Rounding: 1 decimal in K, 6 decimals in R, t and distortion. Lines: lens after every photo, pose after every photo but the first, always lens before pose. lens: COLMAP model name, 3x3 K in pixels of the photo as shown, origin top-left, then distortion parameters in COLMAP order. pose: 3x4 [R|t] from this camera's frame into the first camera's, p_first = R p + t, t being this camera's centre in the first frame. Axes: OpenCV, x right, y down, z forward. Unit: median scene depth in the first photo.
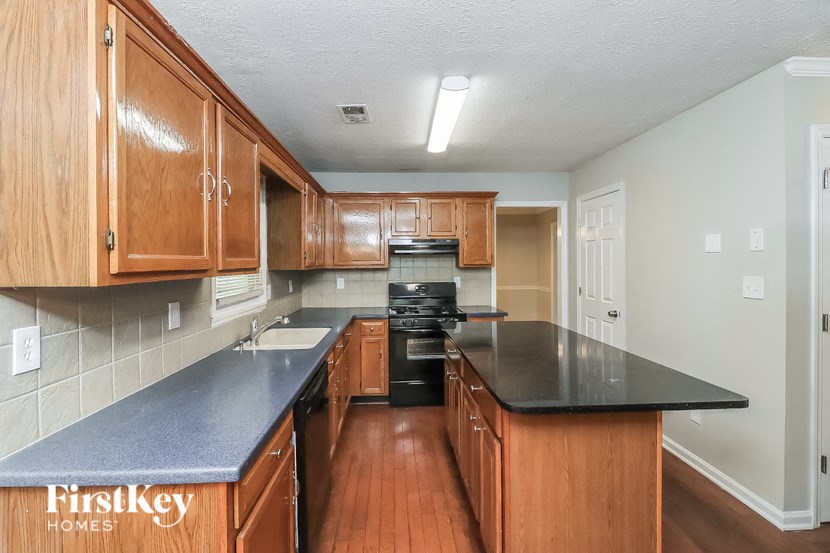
lens RADIAL K [[383.4, 0, 411.7], [0, 383.4, 263.7], [0, 0, 1]] dist [-0.001426, 0.000027]
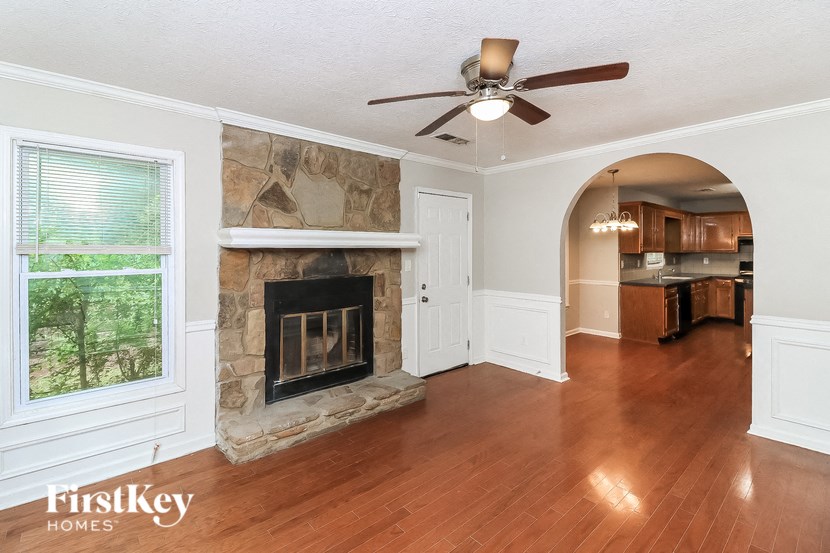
lens RADIAL K [[346.8, 0, 415.0], [0, 346.8, 250.0], [0, 0, 1]] dist [-0.001259, -0.000148]
pose [[0.592986, 0.006103, -0.805190, 0.373881], [-0.005245, 0.999979, 0.003716, 0.001912], [0.805196, 0.002020, 0.593006, -1.285402]]
